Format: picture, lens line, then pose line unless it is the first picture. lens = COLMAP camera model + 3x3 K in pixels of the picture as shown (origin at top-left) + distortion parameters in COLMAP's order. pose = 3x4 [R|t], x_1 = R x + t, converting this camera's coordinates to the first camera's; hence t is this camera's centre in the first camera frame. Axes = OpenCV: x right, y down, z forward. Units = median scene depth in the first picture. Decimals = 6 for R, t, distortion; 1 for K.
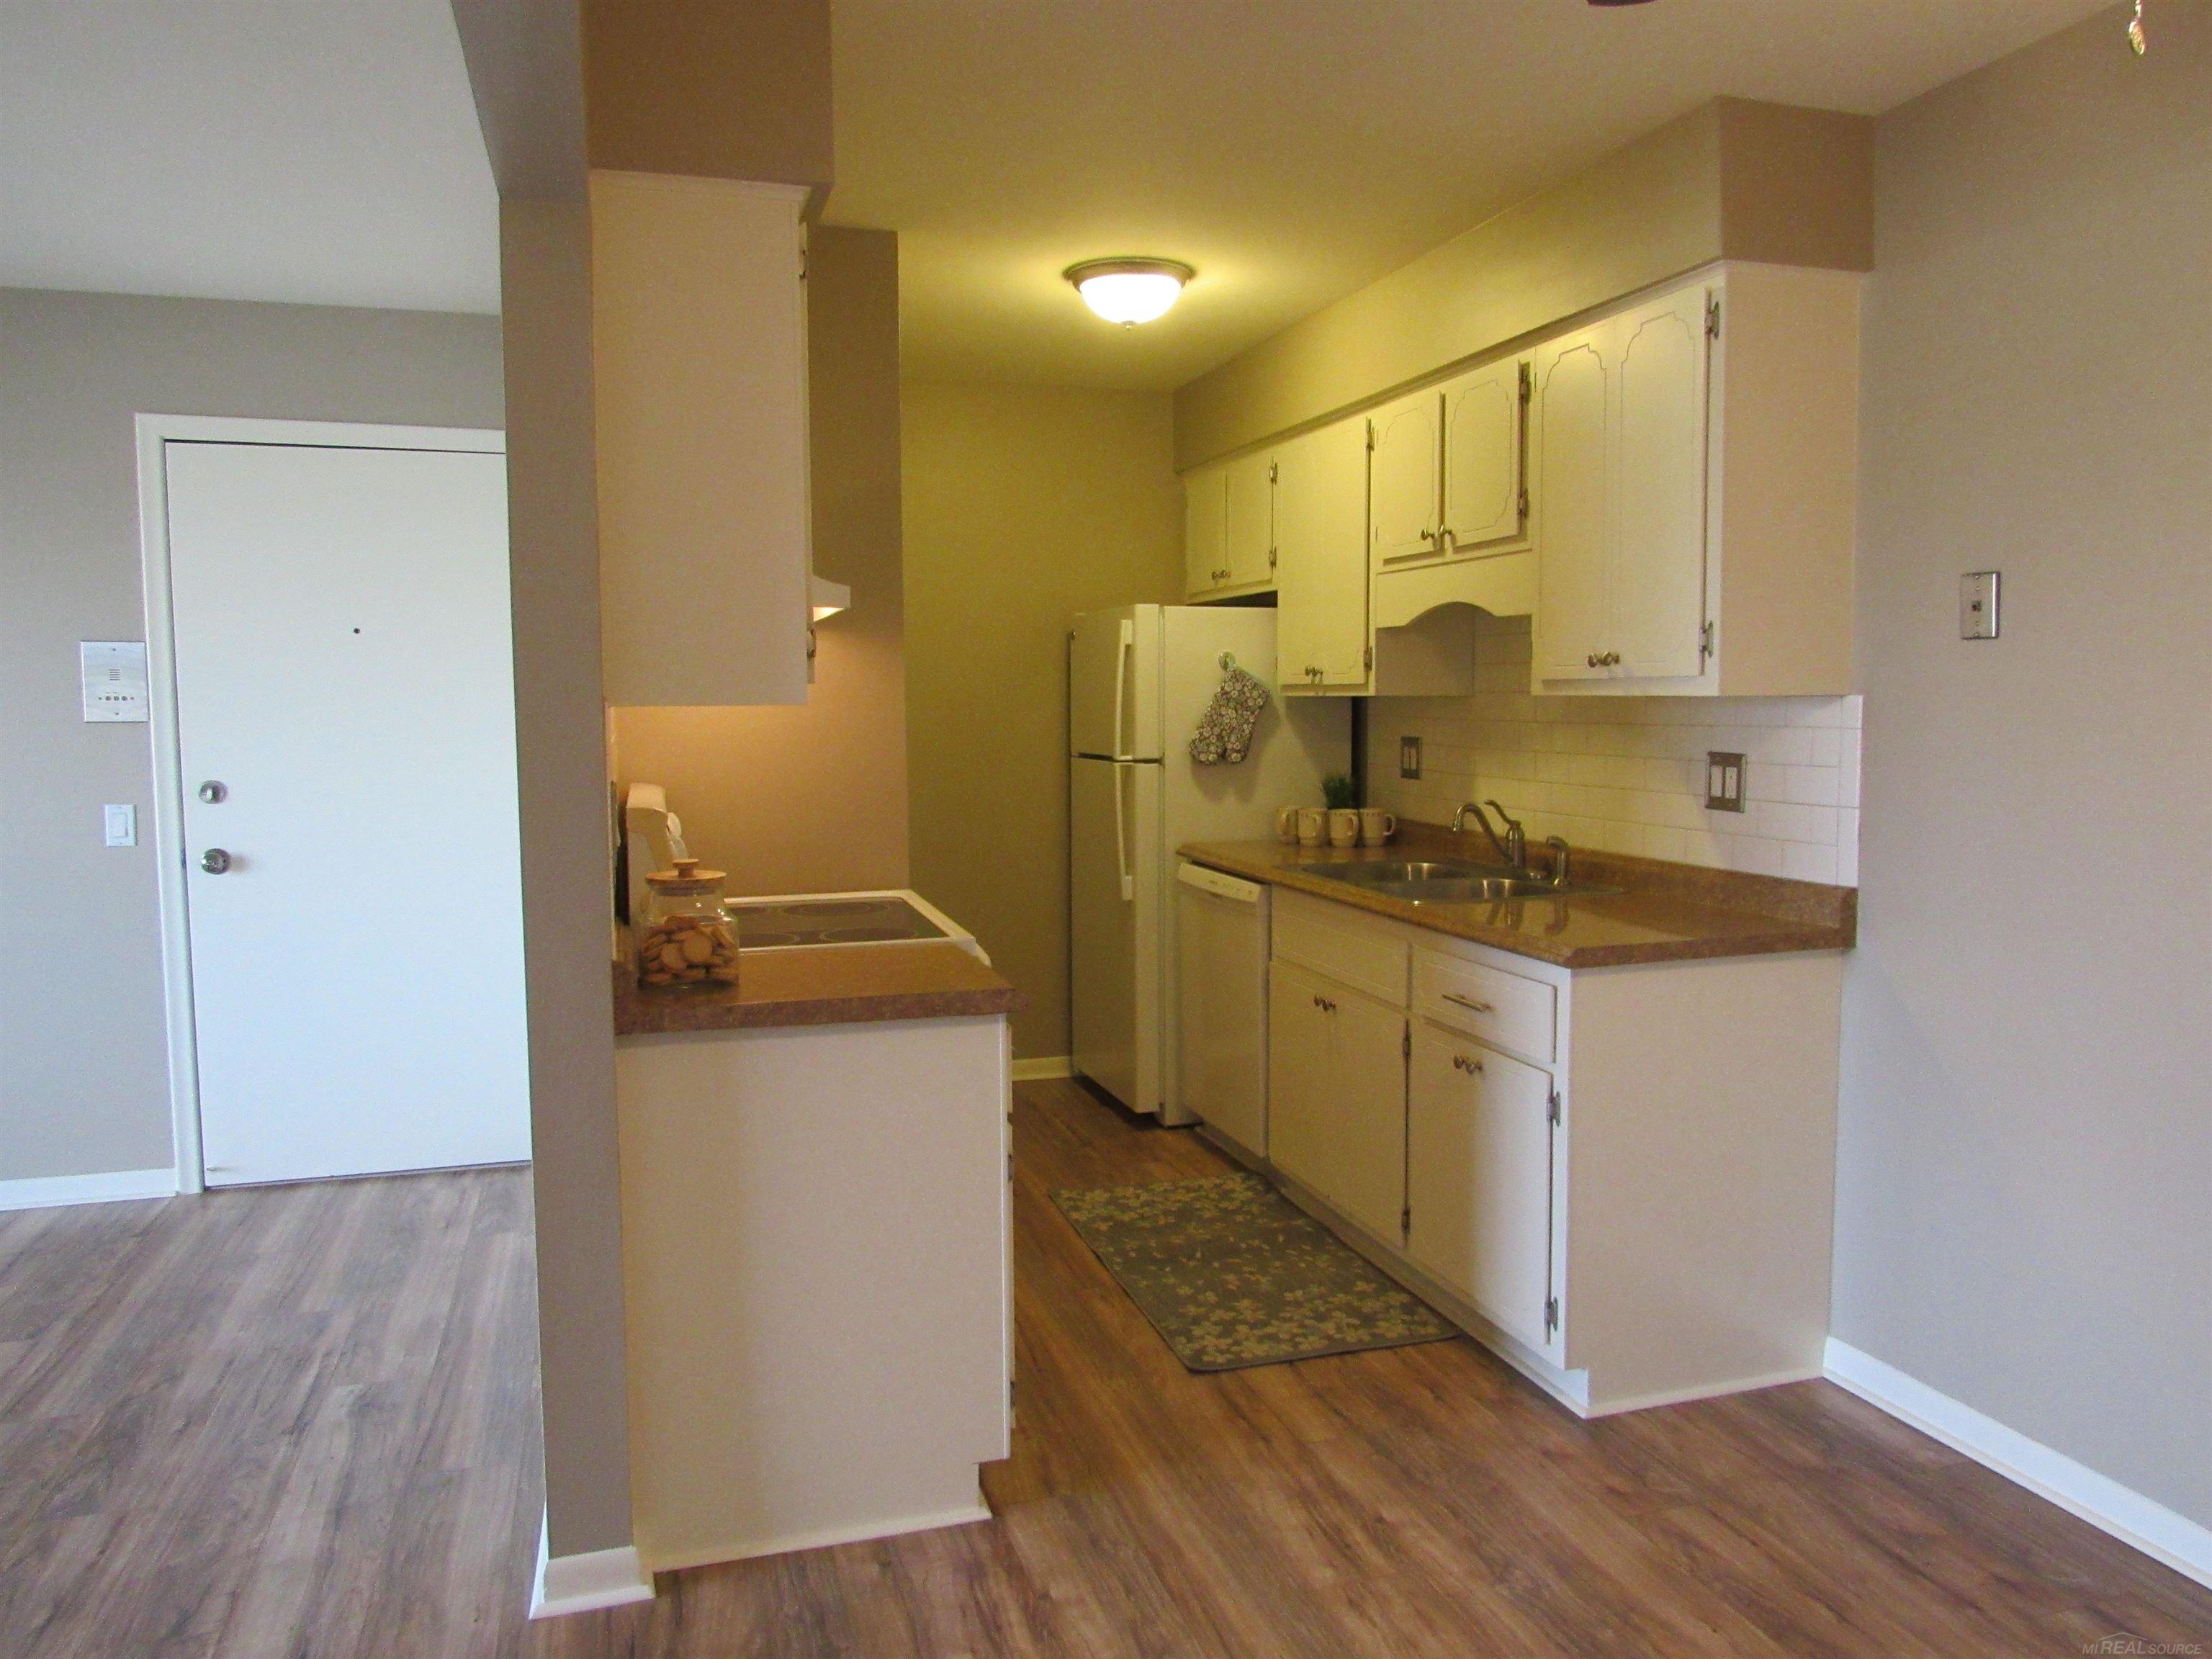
lens RADIAL K [[1559.2, 0, 1108.6], [0, 1559.2, 829.7], [0, 0, 1]] dist [-0.029284, 0.011329]
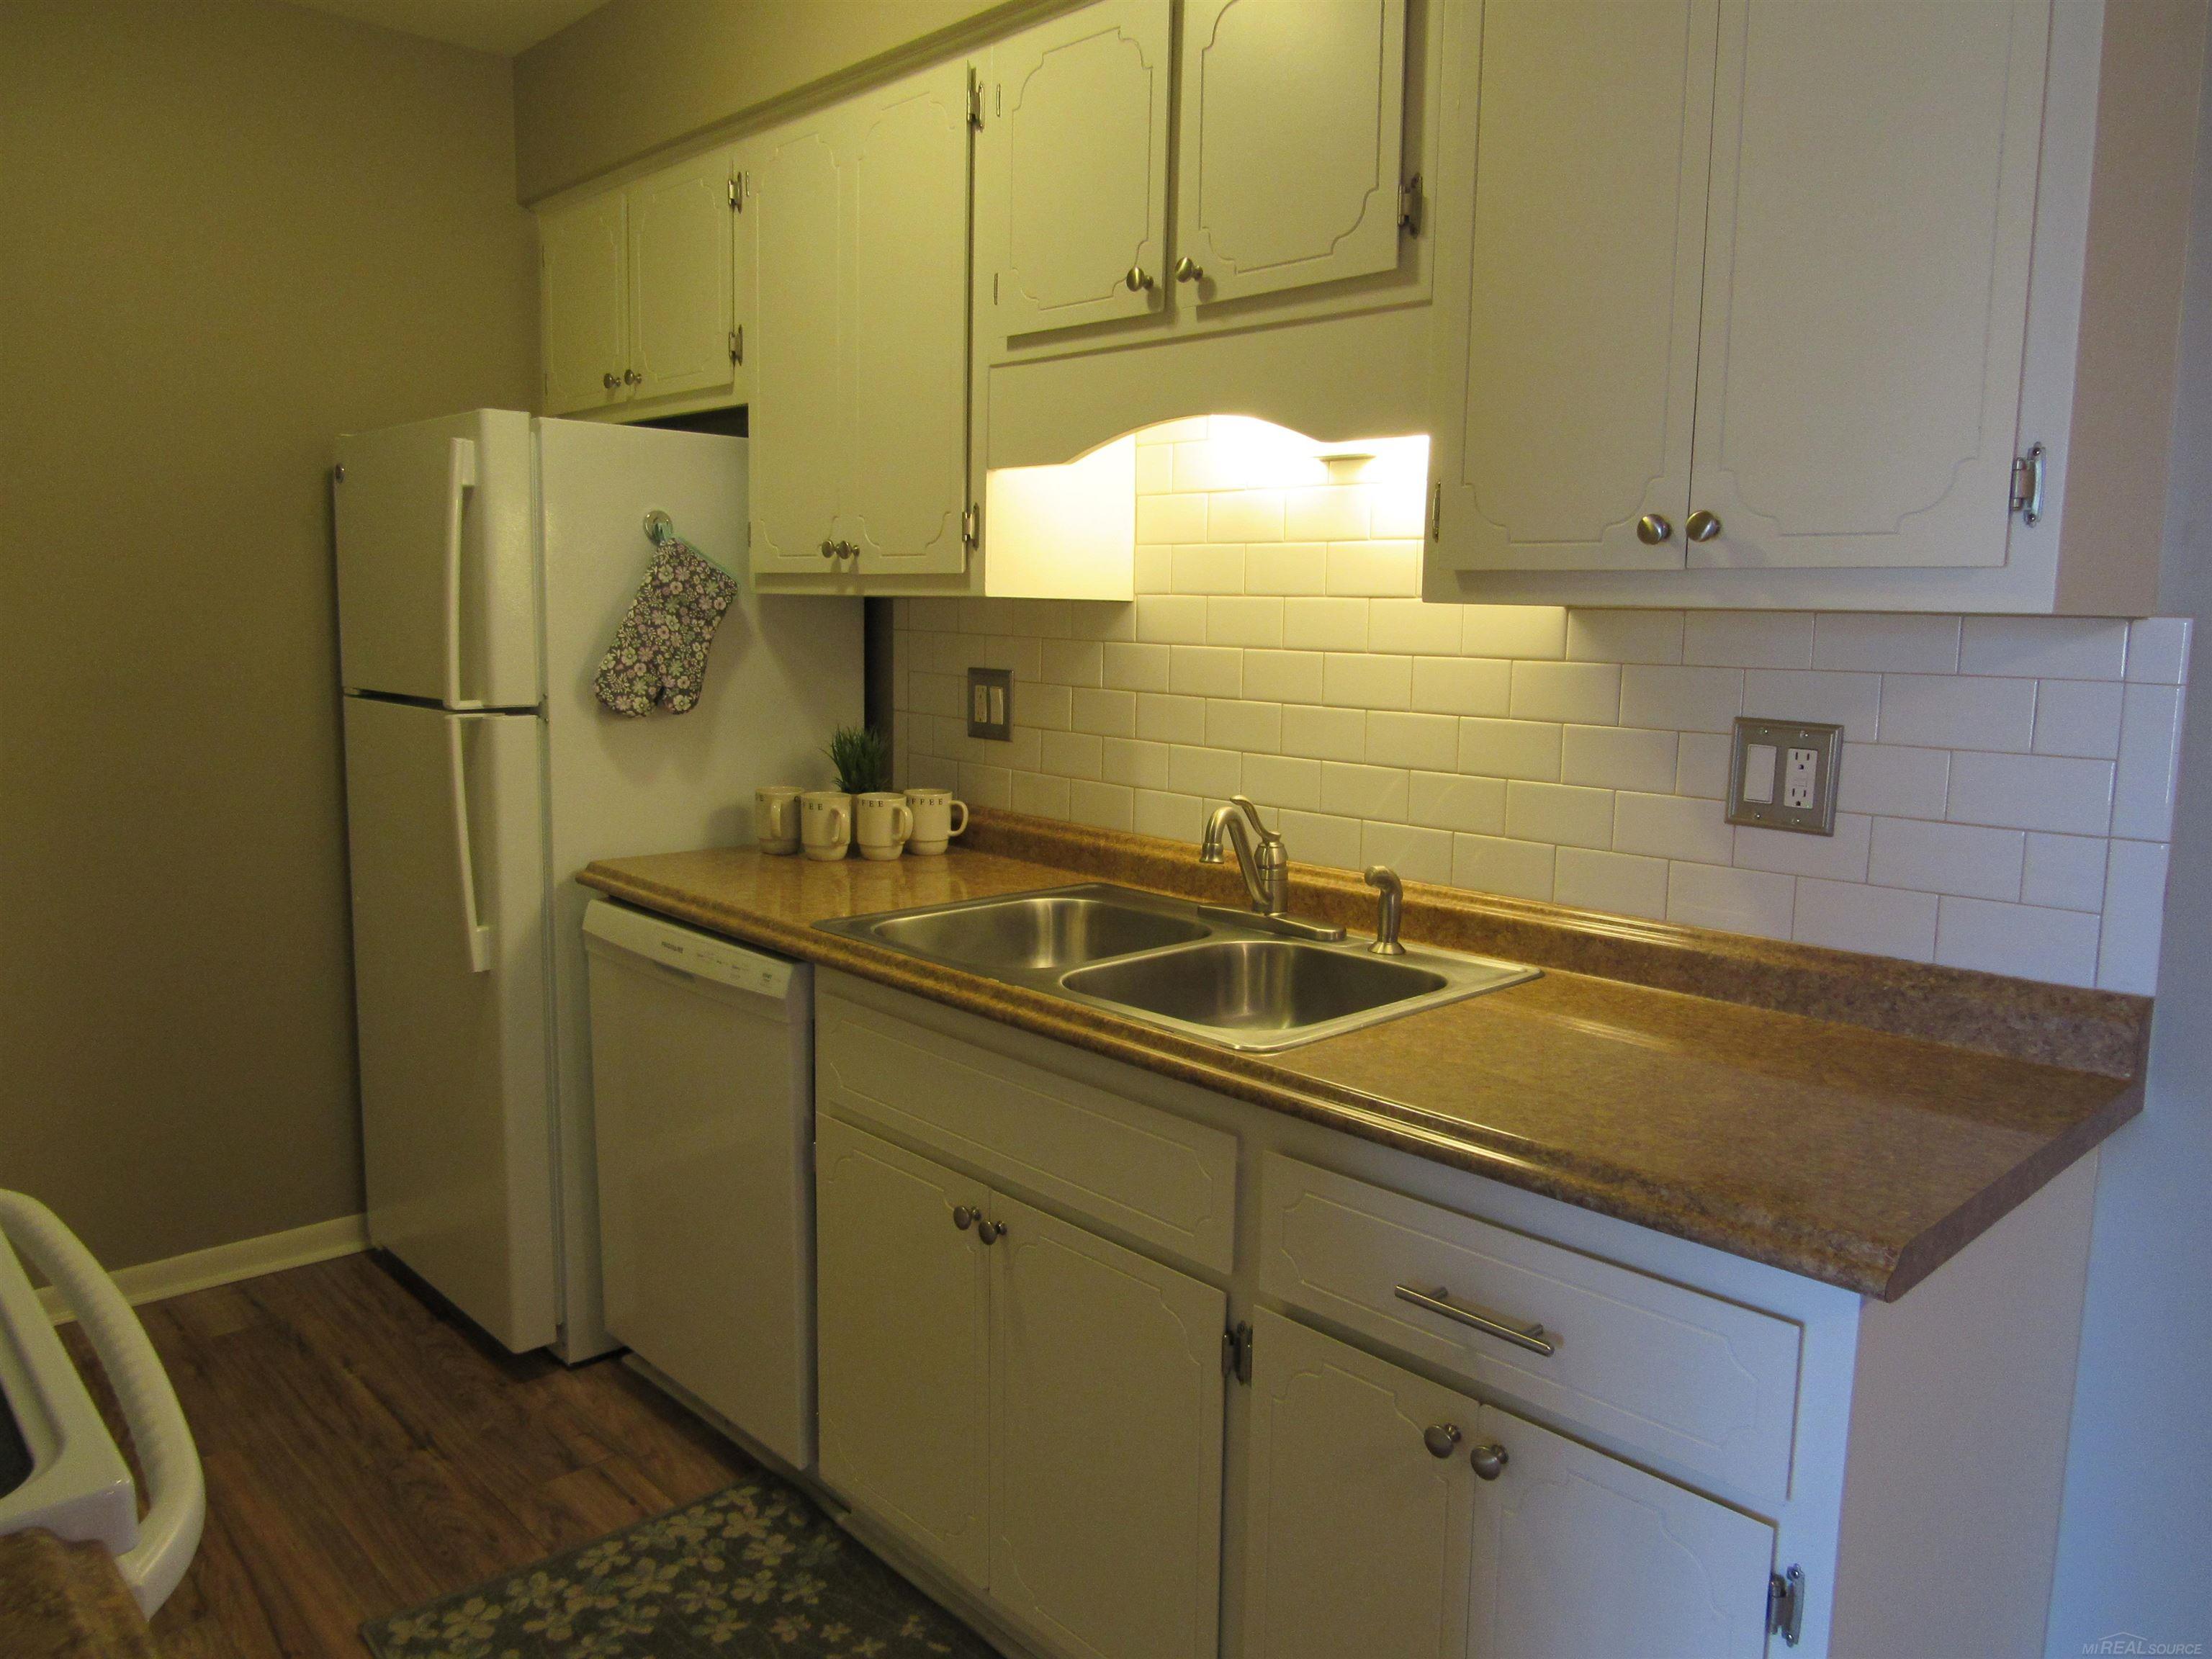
lens RADIAL K [[1559.2, 0, 1089.5], [0, 1559.2, 822.8], [0, 0, 1]] dist [-0.029284, 0.011329]
pose [[0.898926, -0.037777, 0.436469, -0.032053], [0.013804, 0.998223, 0.057968, -0.034923], [-0.437884, -0.046084, 0.897850, 0.451123]]
